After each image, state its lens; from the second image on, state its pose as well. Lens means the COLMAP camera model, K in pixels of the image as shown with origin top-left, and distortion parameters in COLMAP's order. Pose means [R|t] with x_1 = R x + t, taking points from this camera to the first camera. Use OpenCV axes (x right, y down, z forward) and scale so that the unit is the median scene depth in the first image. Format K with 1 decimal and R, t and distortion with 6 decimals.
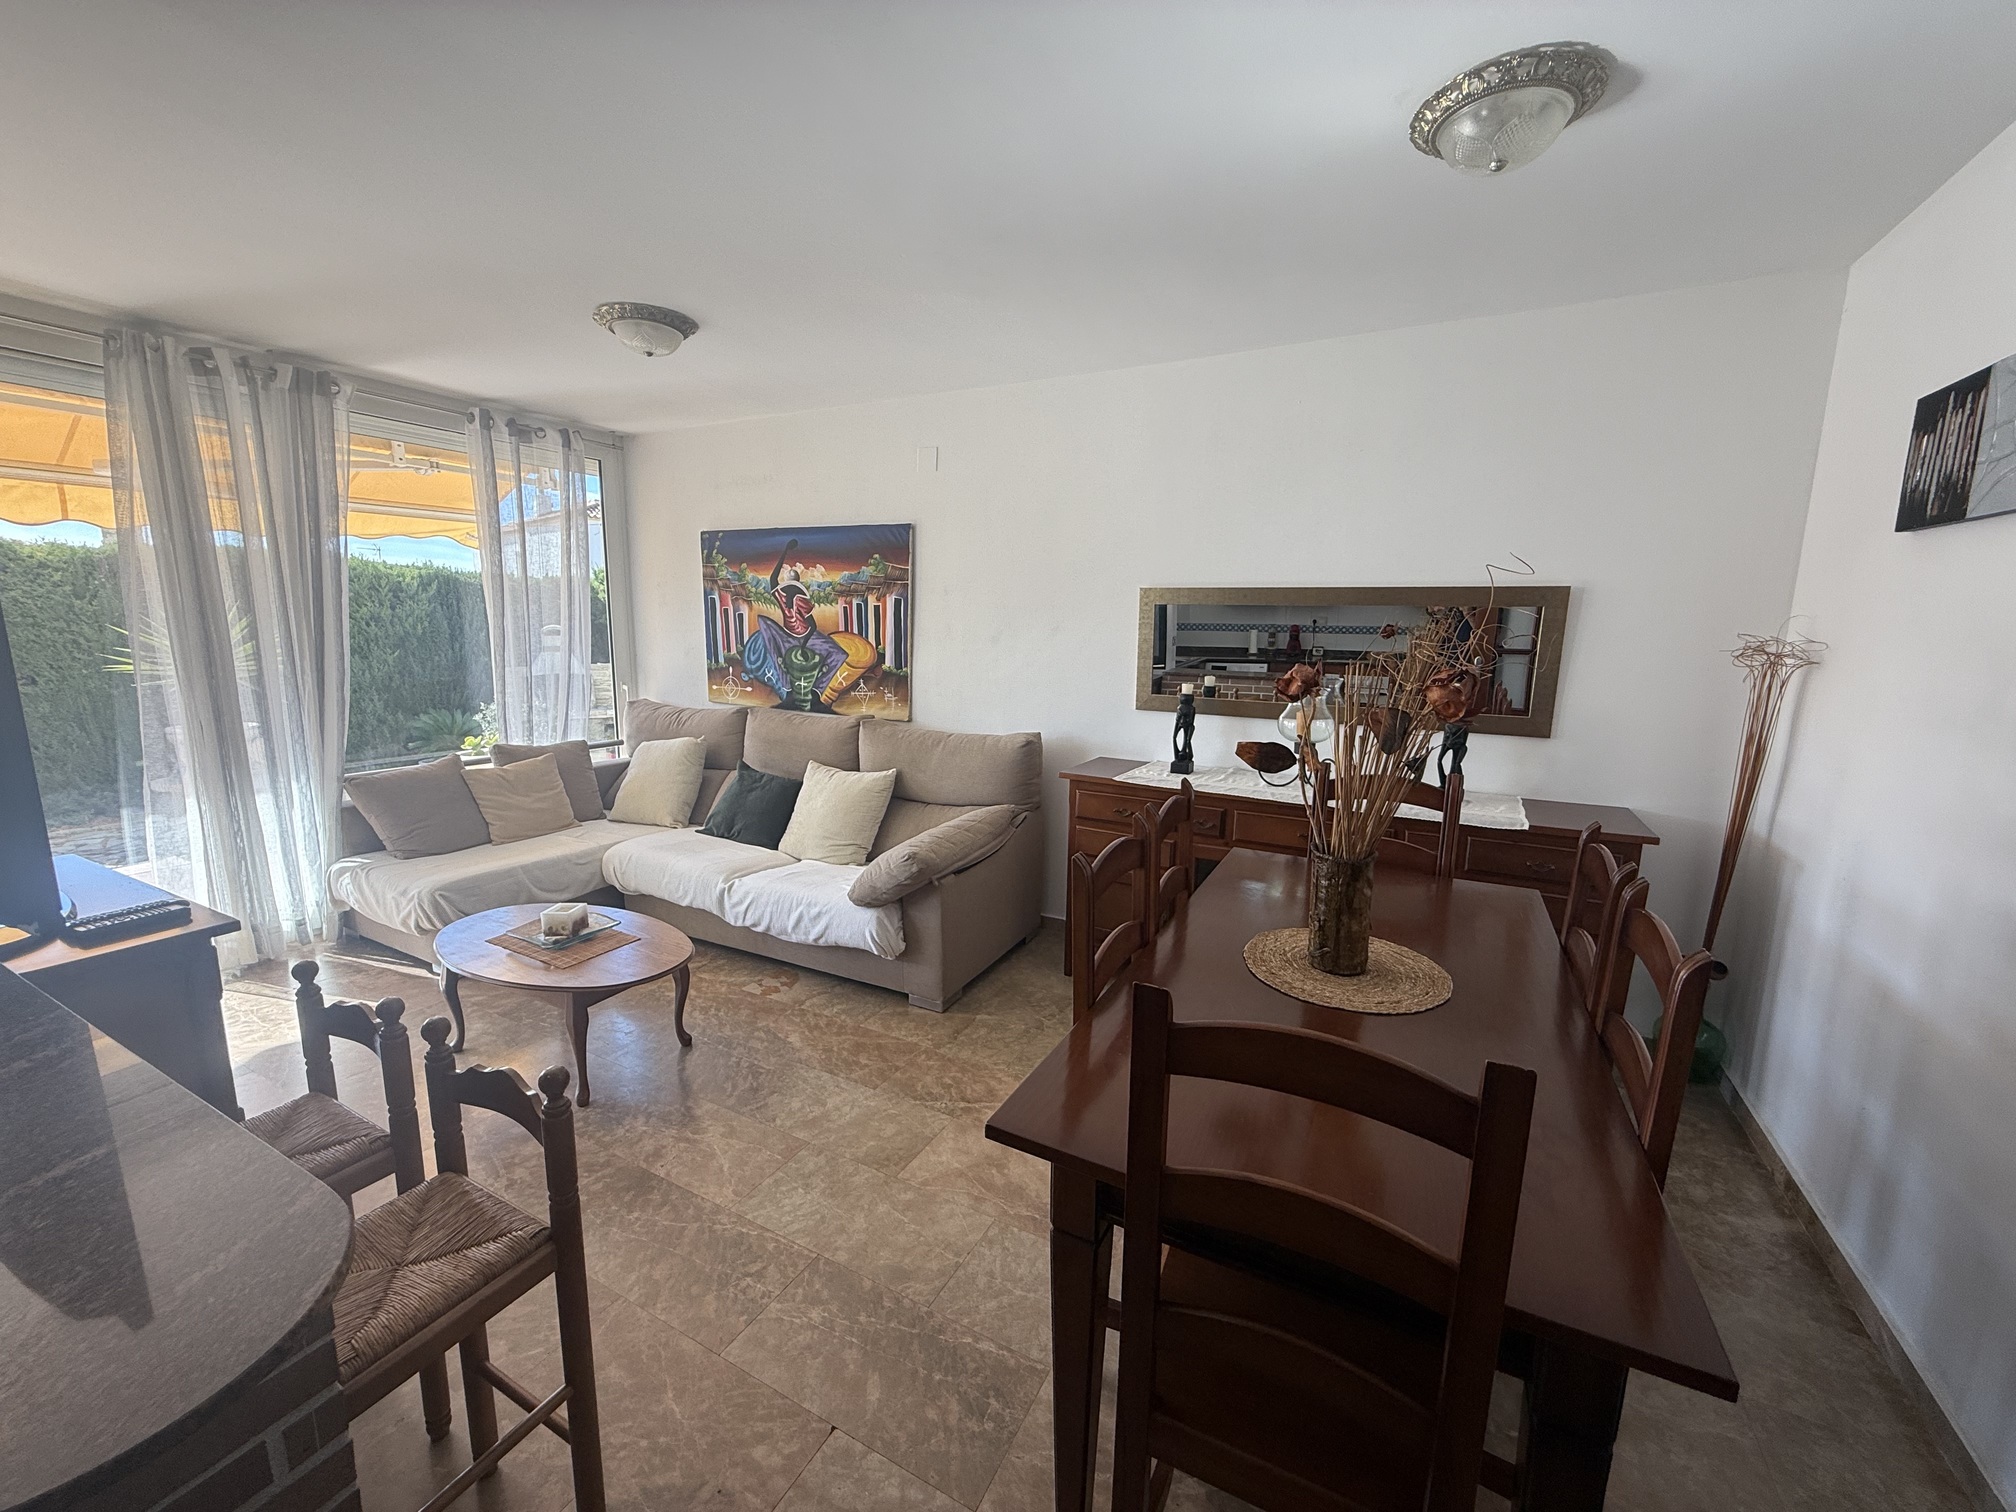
lens RADIAL K [[799.4, 0, 1005.3], [0, 799.4, 761.6], [0, 0, 1]] dist [0.001830, -0.000401]
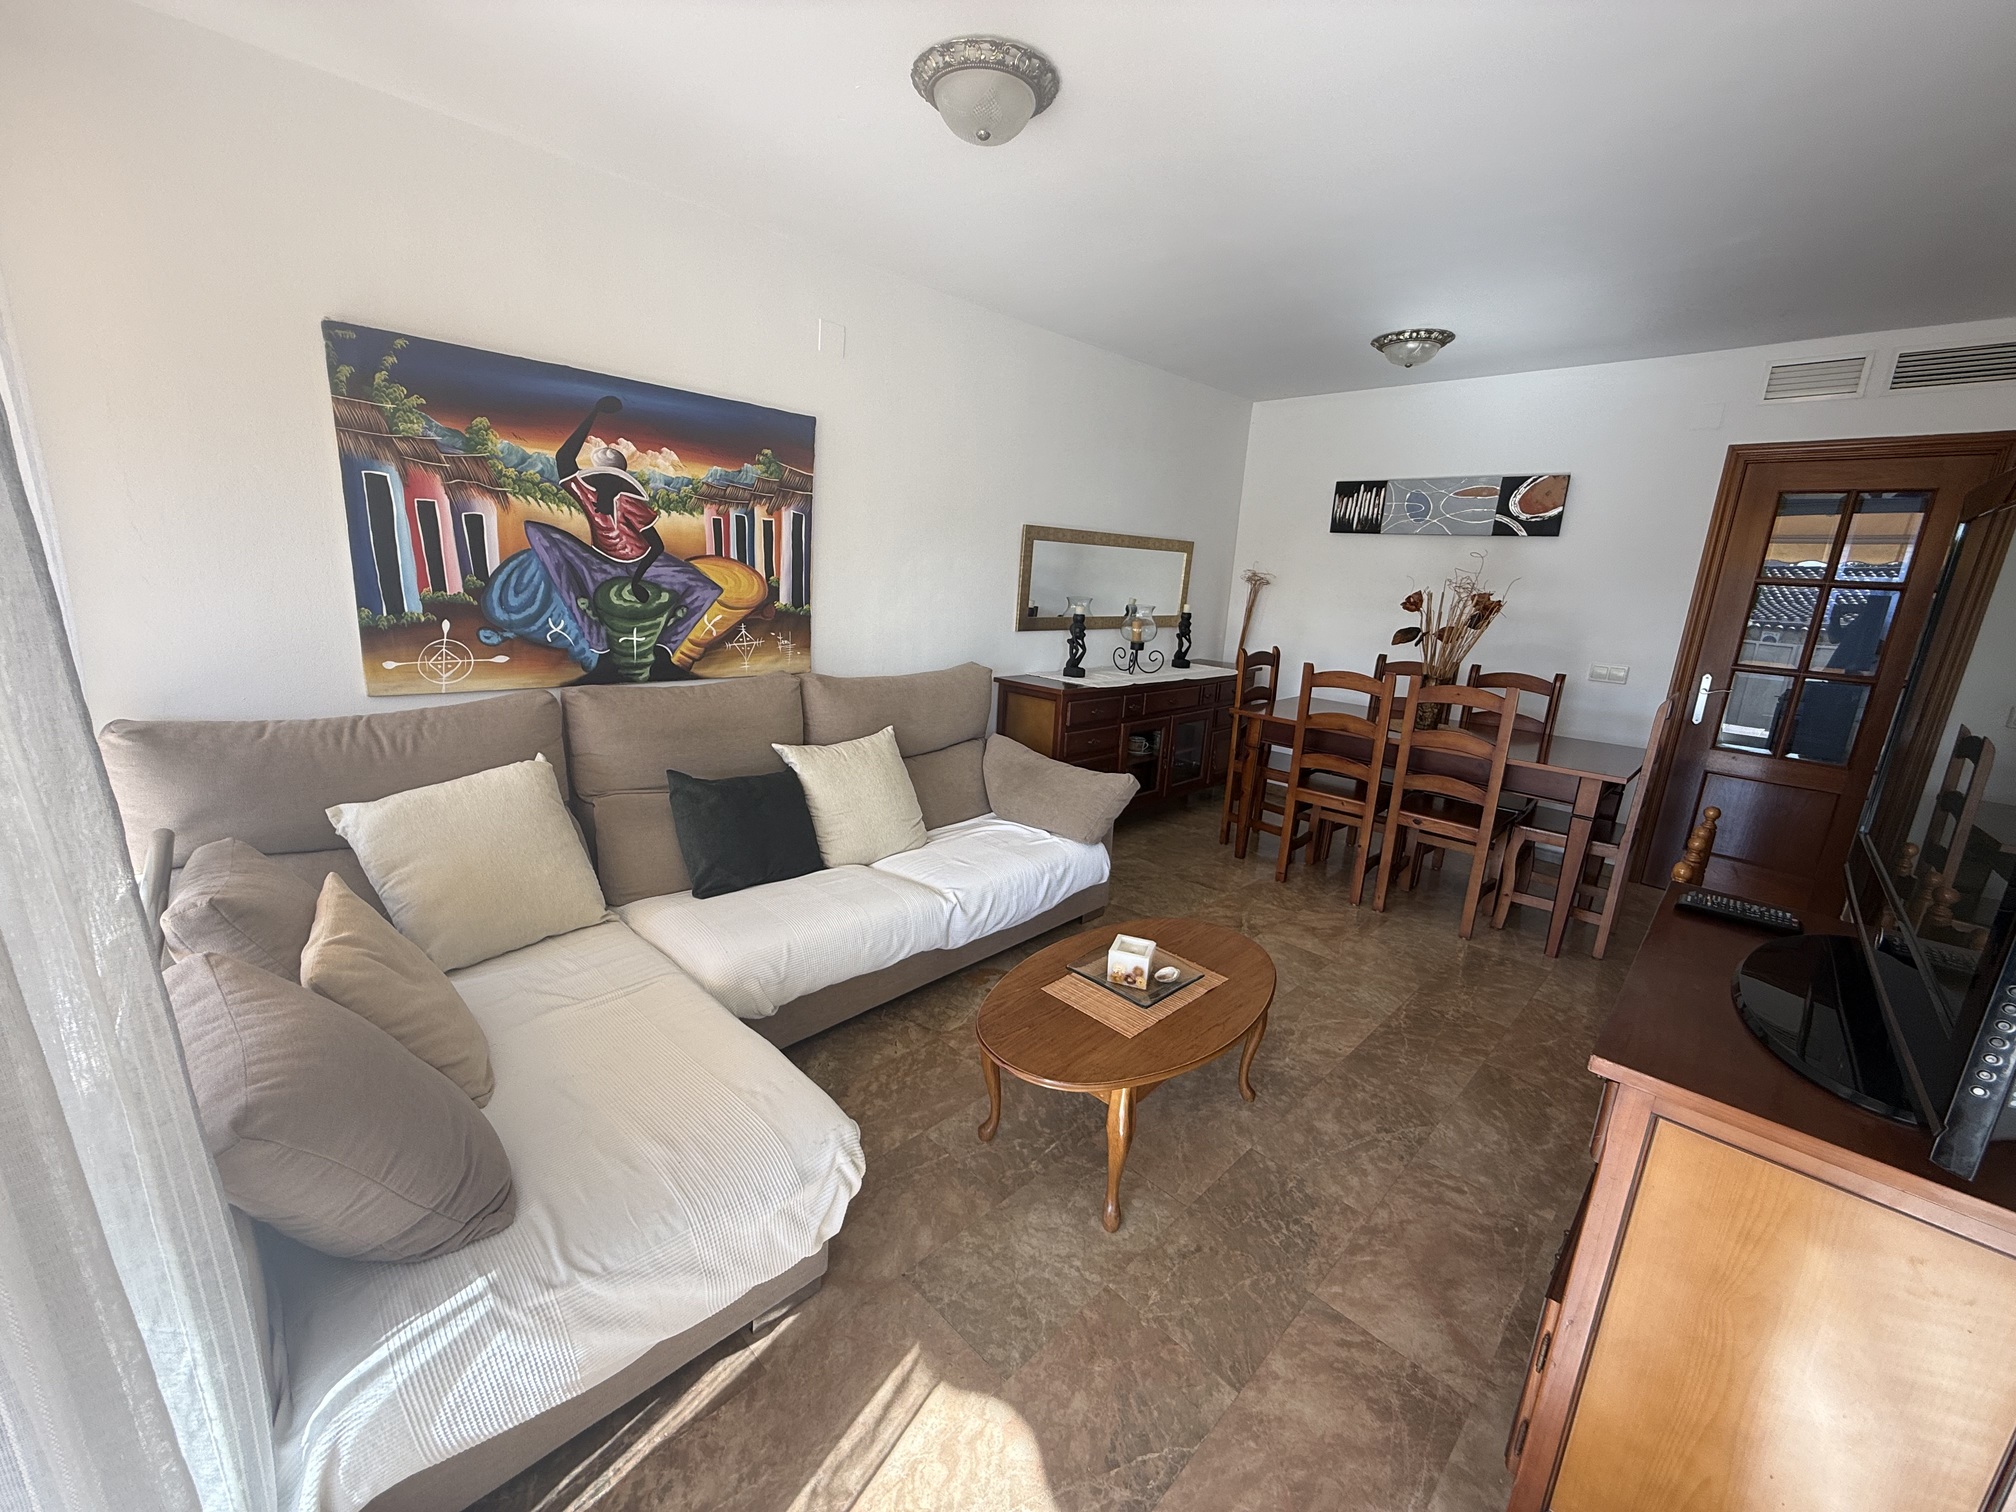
lens RADIAL K [[799.4, 0, 1002.9], [0, 799.4, 760.1], [0, 0, 1]] dist [0.001830, -0.000401]
pose [[0.294902, -0.229310, 0.927604, -0.820928], [0.121938, 0.971871, 0.201487, -0.102448], [-0.947715, 0.053691, 0.314568, 0.570291]]
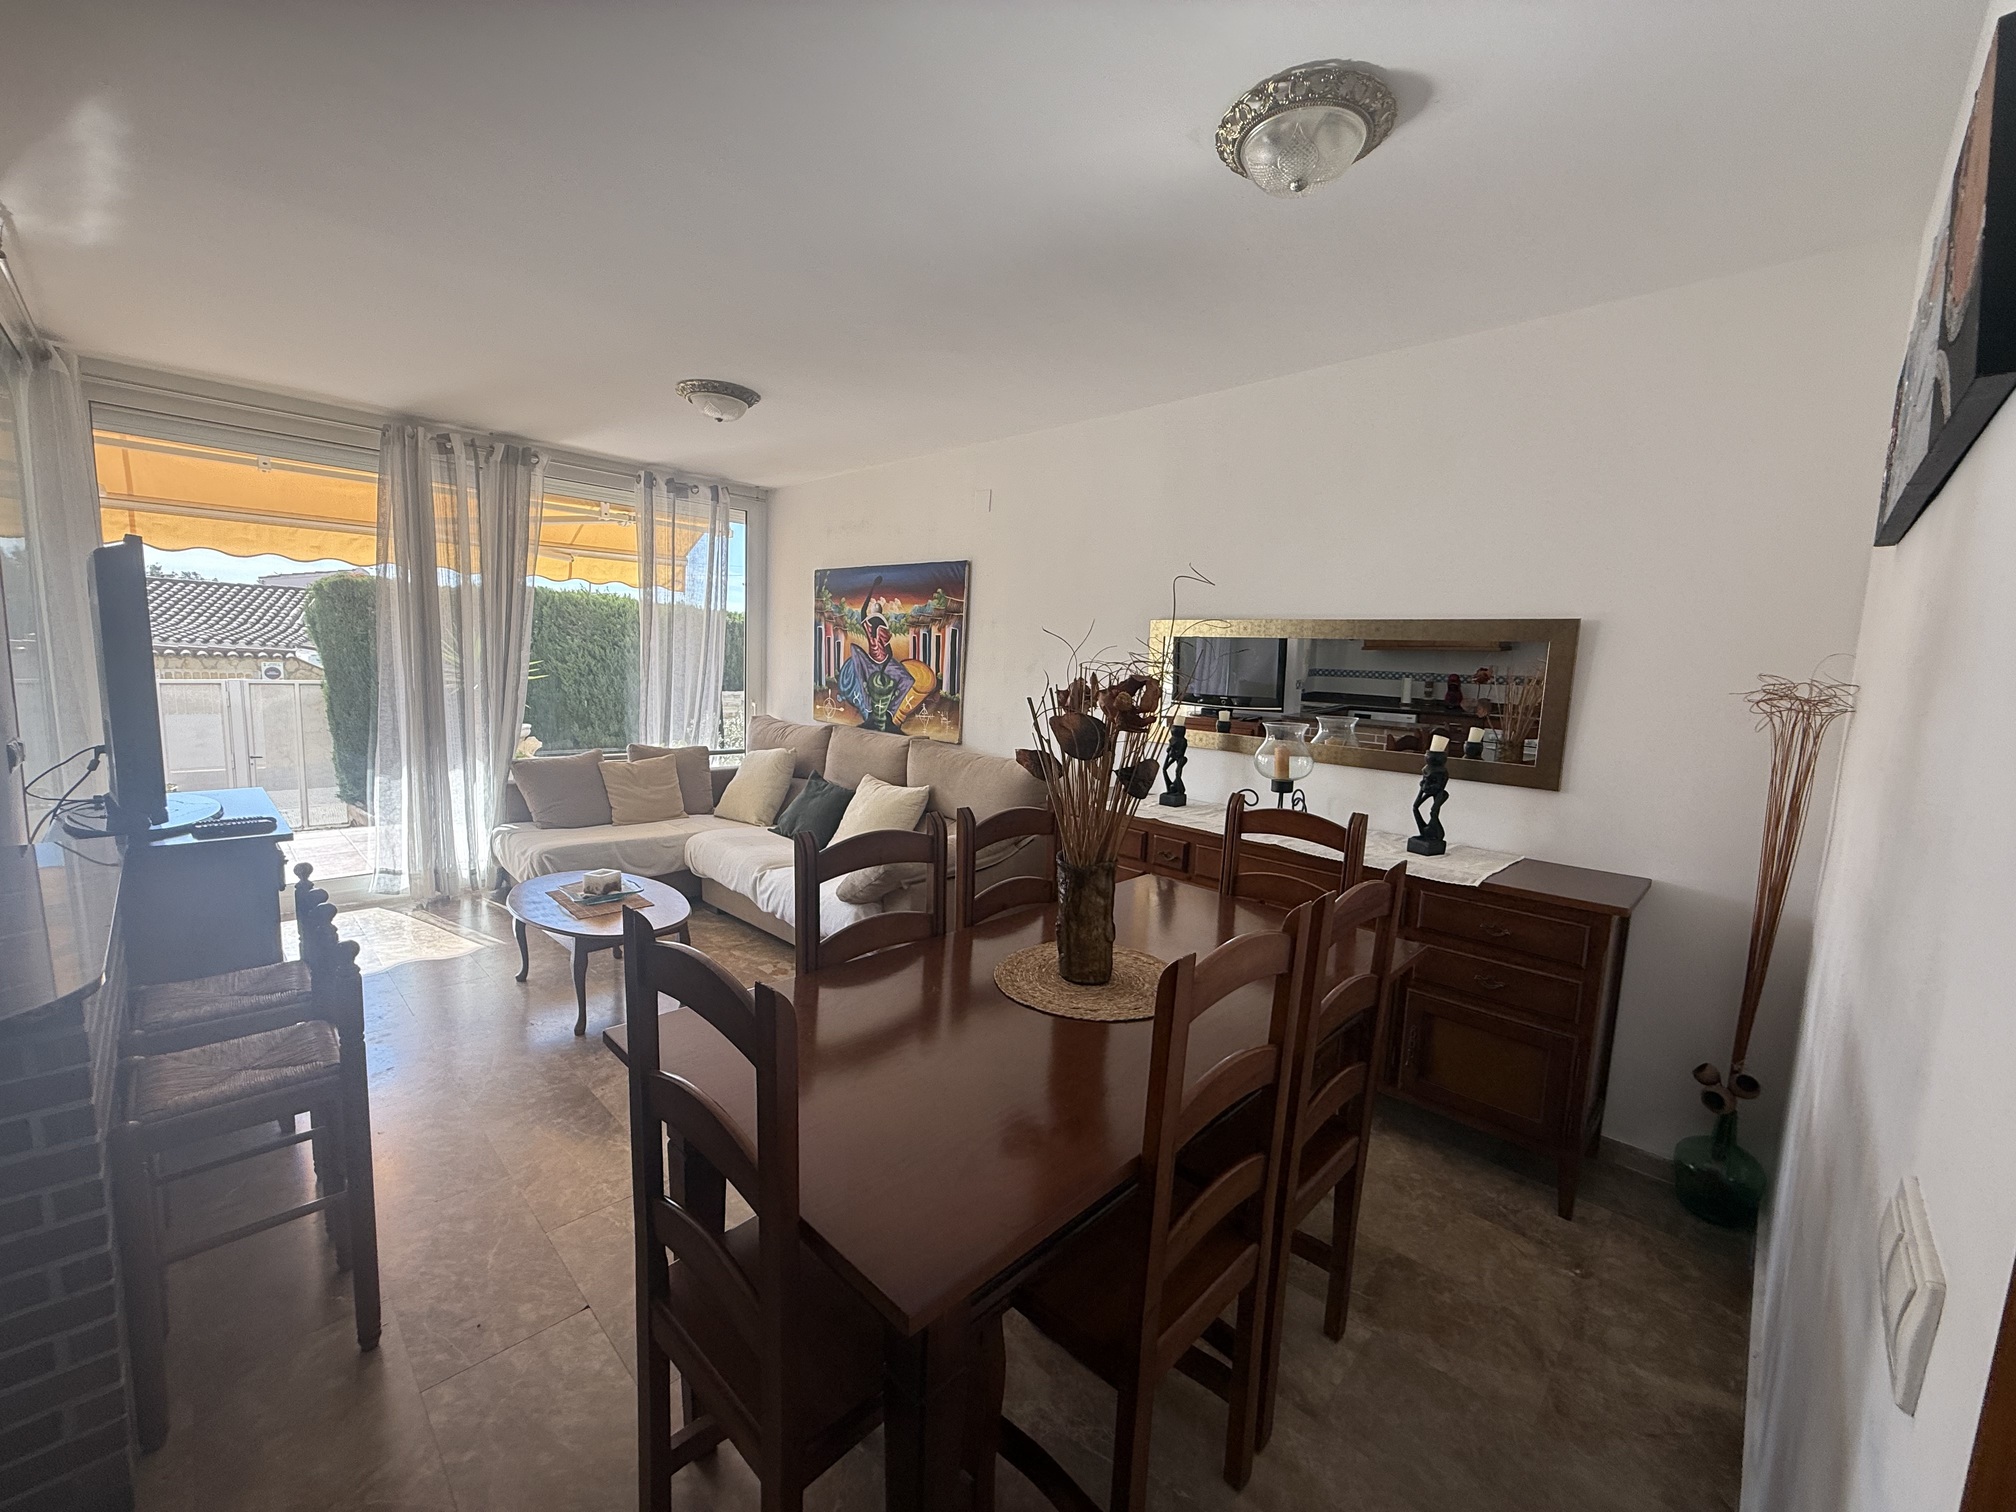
lens RADIAL K [[799.4, 0, 1006.7], [0, 799.4, 762.2], [0, 0, 1]] dist [0.001830, -0.000401]
pose [[0.959913, 0.061484, -0.273470, 0.232345], [-0.076798, 0.996002, -0.045639, 0.017228], [0.269571, 0.064811, 0.960797, -0.002947]]
